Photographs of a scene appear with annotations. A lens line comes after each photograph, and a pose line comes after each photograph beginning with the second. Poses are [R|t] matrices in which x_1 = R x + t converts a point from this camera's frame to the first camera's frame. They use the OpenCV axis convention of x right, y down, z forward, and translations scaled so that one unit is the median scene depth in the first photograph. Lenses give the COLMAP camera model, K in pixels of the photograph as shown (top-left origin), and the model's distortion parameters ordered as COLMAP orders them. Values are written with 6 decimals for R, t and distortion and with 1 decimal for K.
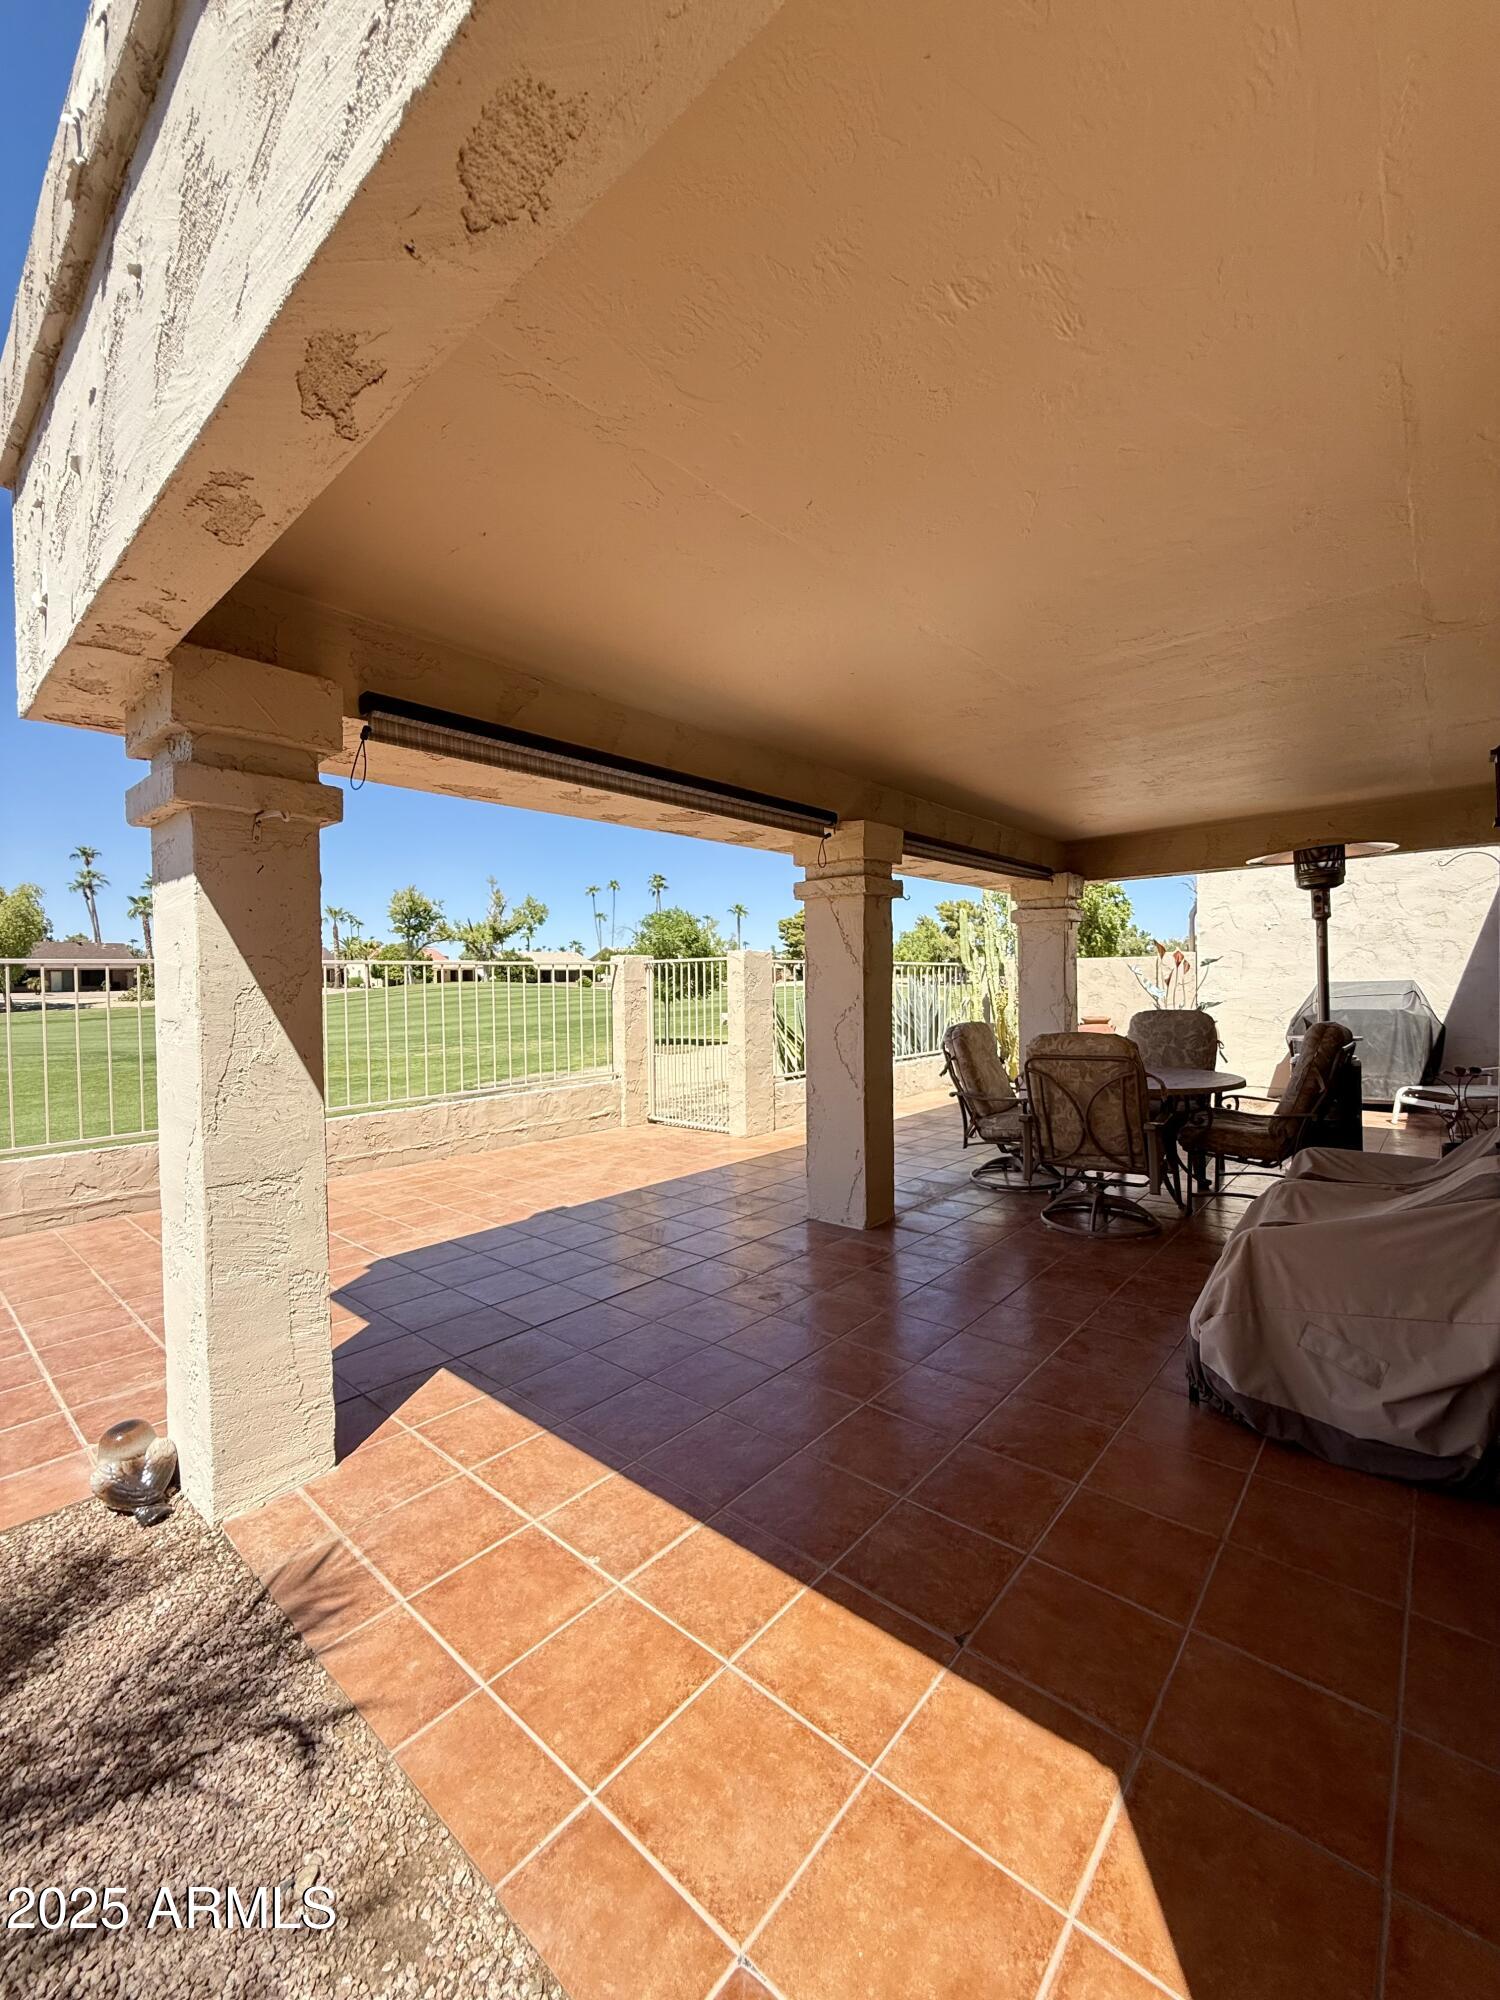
lens RADIAL K [[799.3, 0, 747.3], [0, 799.3, 1002.4], [0, 0, 1]] dist [0.004389, 0.000492]
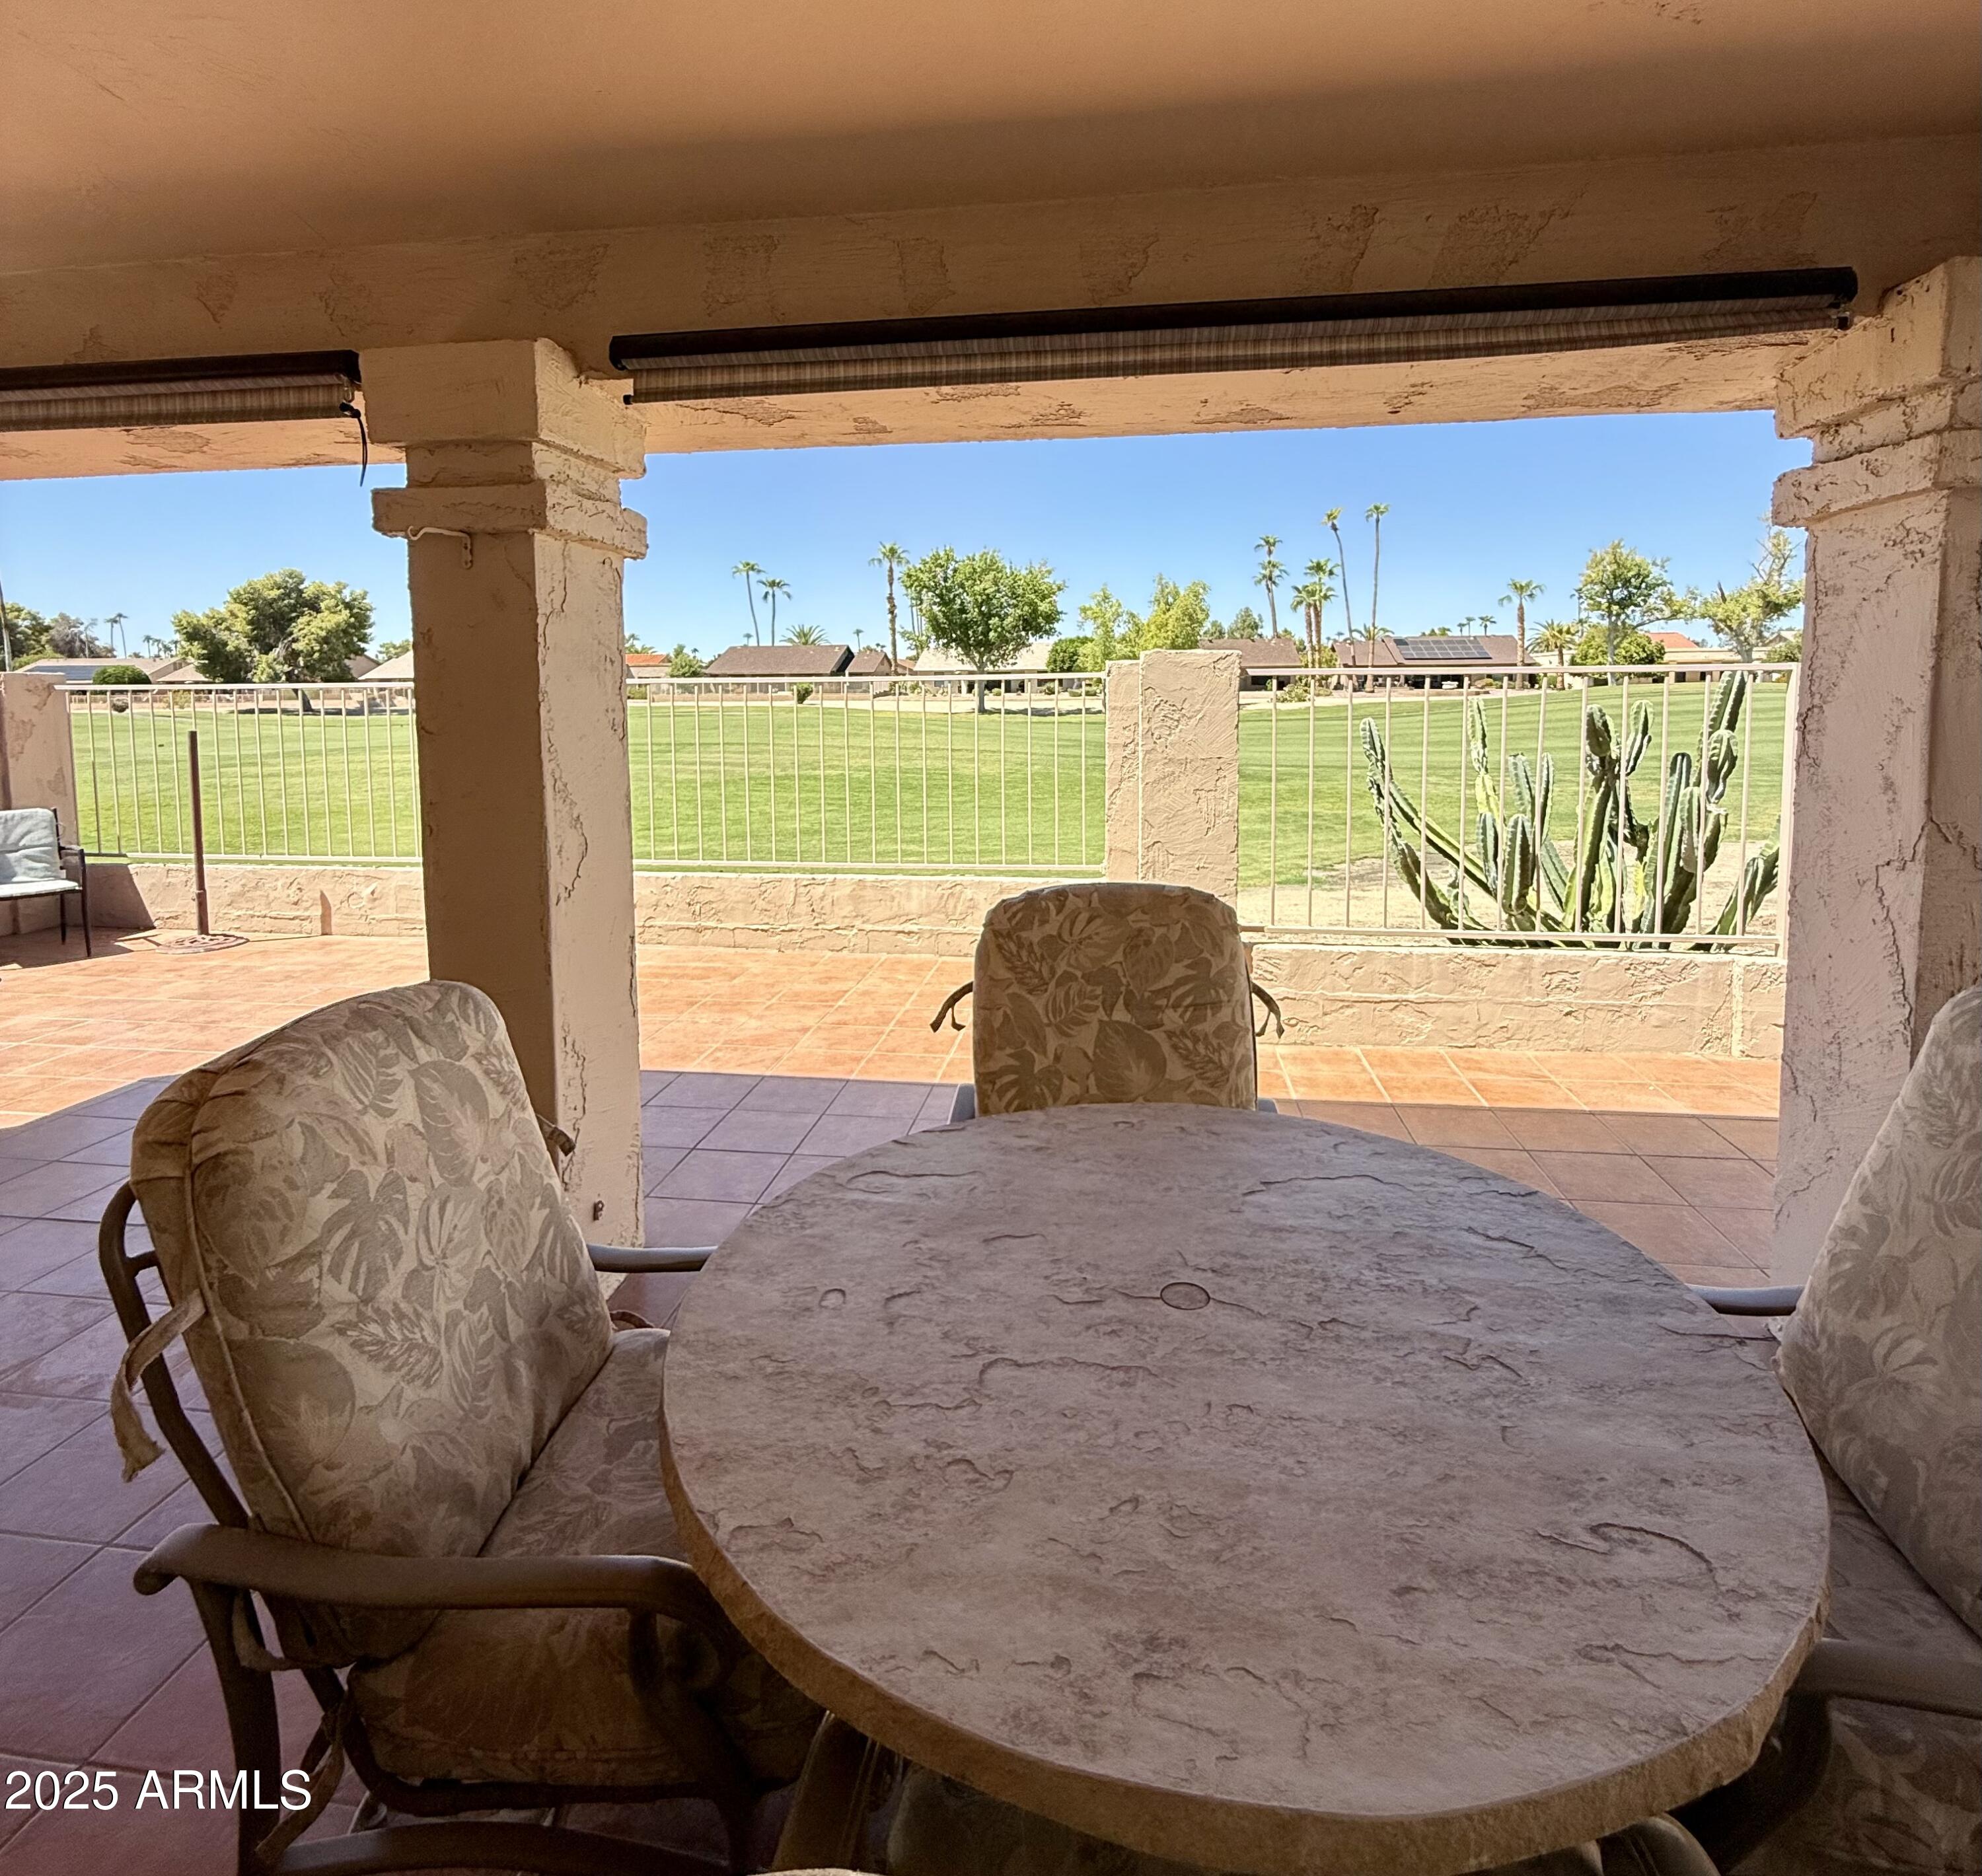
lens RADIAL K [[1059.5, 0, 998.8], [0, 1059.5, 754.8], [0, 0, 1]] dist [-0.000835, -0.000484]
pose [[0.552217, 0.061594, -0.831422, 0.817742], [-0.023389, 0.998019, 0.058402, -0.068557], [0.833372, -0.012804, 0.552564, 0.992492]]
